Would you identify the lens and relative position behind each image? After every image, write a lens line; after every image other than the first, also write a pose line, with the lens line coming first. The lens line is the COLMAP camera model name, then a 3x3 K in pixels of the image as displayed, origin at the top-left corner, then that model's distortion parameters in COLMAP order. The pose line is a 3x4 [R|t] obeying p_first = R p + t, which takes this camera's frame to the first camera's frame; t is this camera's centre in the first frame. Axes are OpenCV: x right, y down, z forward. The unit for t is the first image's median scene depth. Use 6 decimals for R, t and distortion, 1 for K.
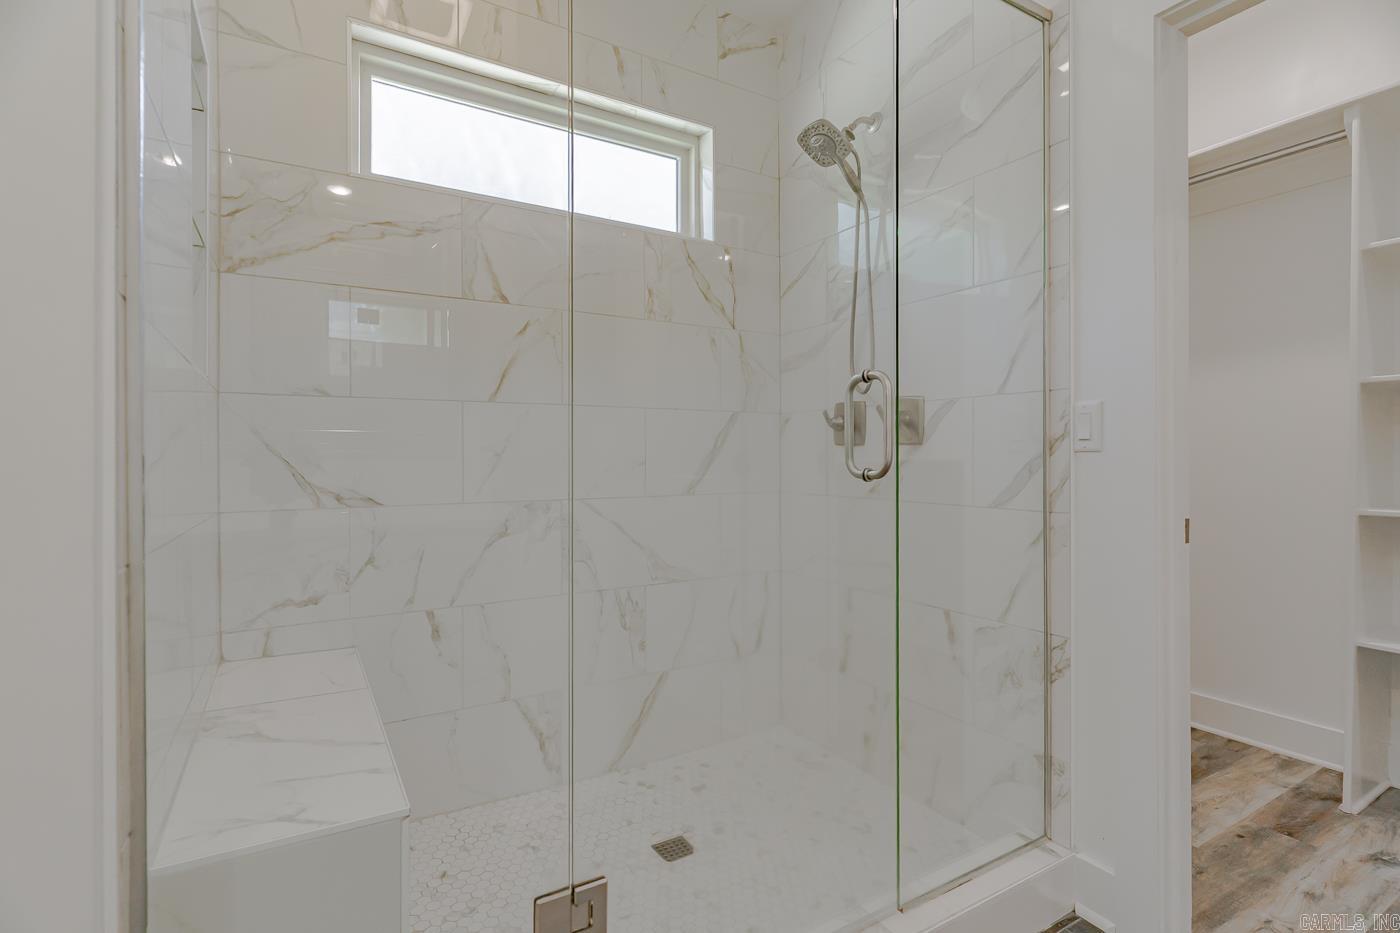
lens RADIAL K [[674.1, 0, 700.2], [0, 674.1, 459.1], [0, 0, 1]] dist [-0.000699, 0.002966]
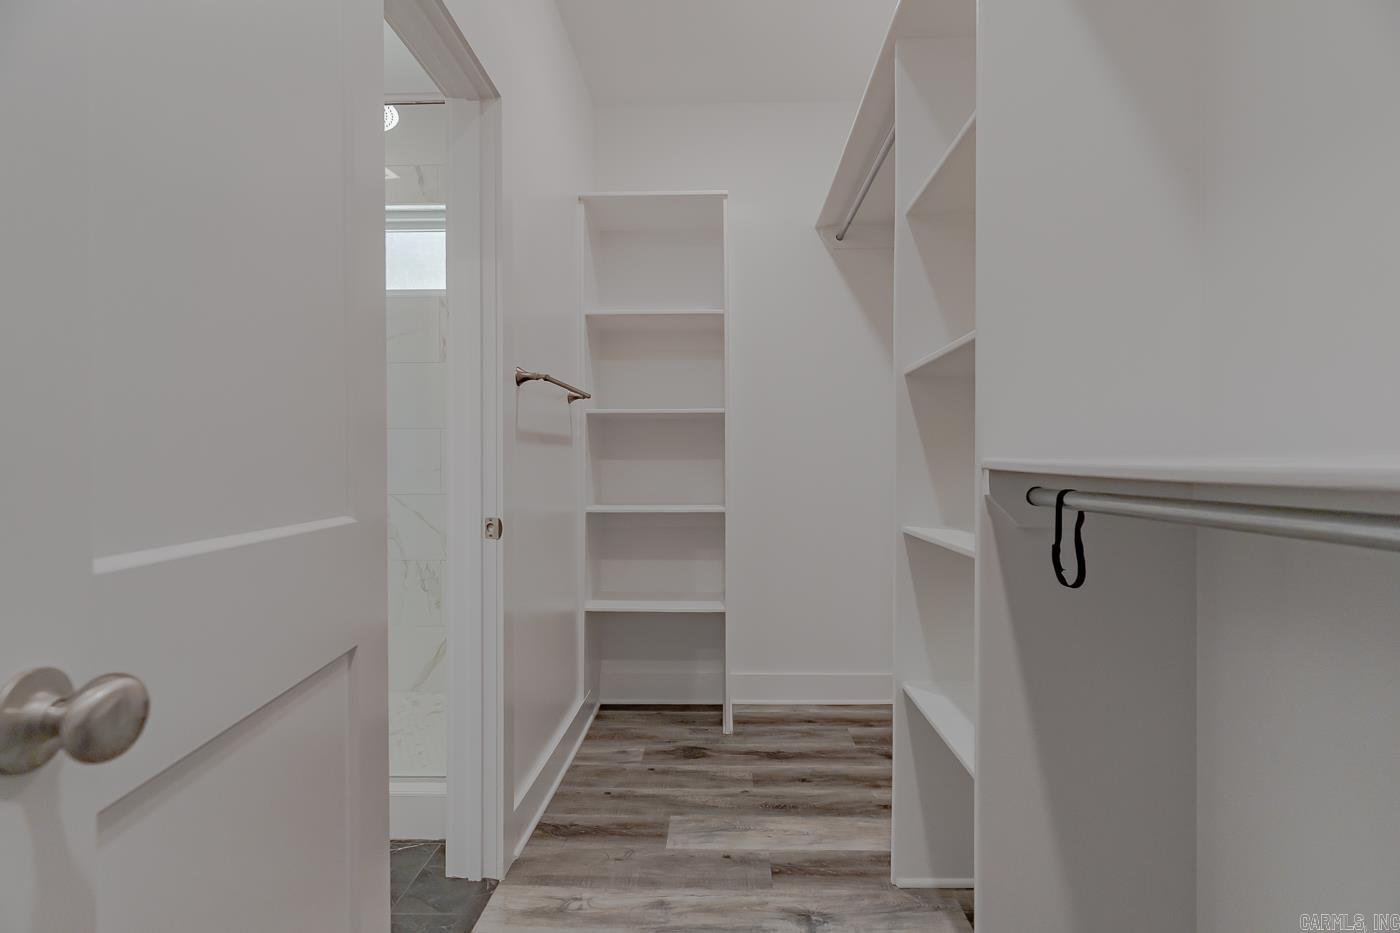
lens RADIAL K [[674.1, 0, 702.6], [0, 674.1, 471.4], [0, 0, 1]] dist [-0.000699, 0.002966]
pose [[0.843668, 0.003386, -0.536854, 1.196100], [0.001768, 0.999957, 0.009085, -0.001532], [0.536862, -0.008614, 0.843626, 0.161281]]
